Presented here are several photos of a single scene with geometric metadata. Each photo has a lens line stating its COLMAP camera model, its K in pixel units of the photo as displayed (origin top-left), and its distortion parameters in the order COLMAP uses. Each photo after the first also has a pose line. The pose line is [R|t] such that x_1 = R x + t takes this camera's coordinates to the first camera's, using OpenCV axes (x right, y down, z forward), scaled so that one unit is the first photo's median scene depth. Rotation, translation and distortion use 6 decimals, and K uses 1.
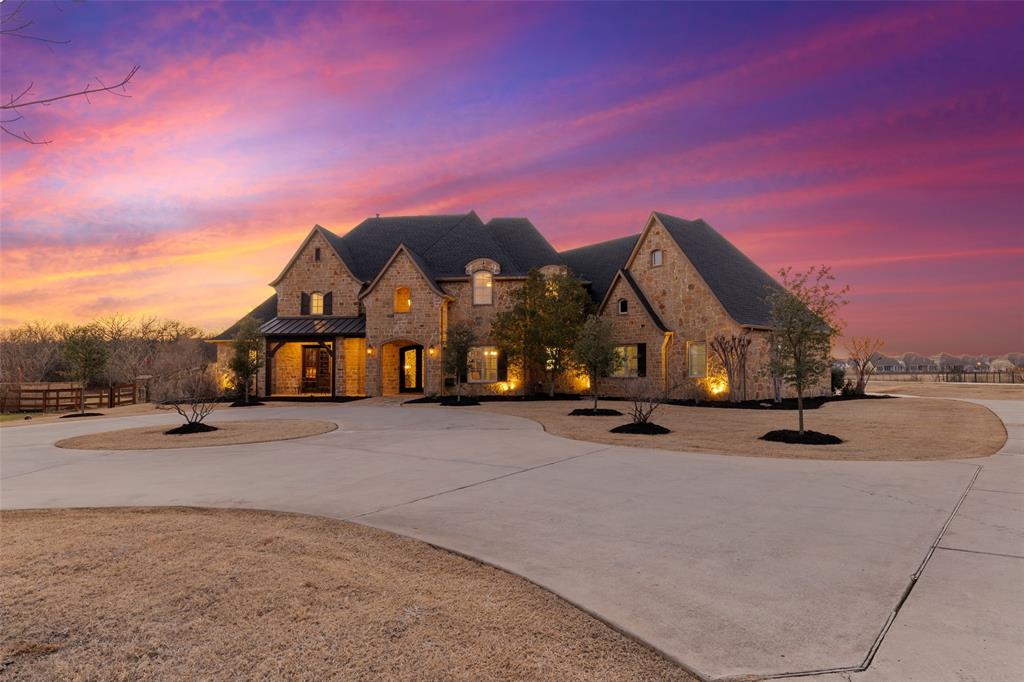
lens RADIAL K [[606.1, 0, 512.9], [0, 606.1, 338.8], [0, 0, 1]] dist [-0.003706, -0.001302]
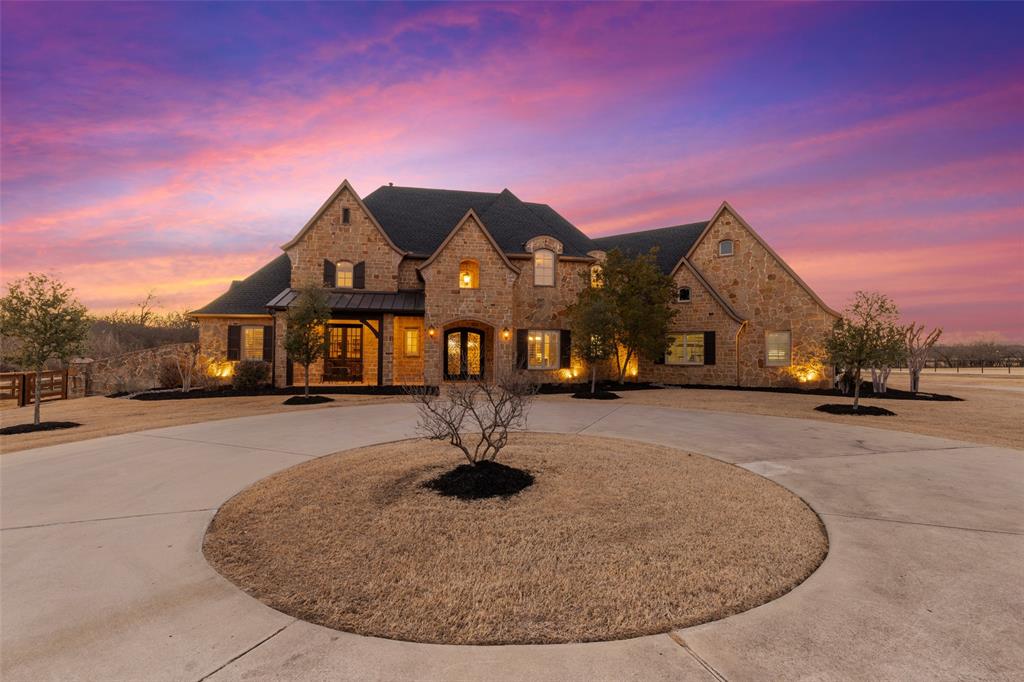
lens RADIAL K [[471.7, 0, 511.1], [0, 471.7, 341.7], [0, 0, 1]] dist [0.009105, 0.000674]
pose [[0.953826, 0.019981, 0.299694, -0.317159], [-0.026339, 0.999505, 0.017190, 0.018514], [-0.299202, -0.024290, 0.953881, 0.326235]]
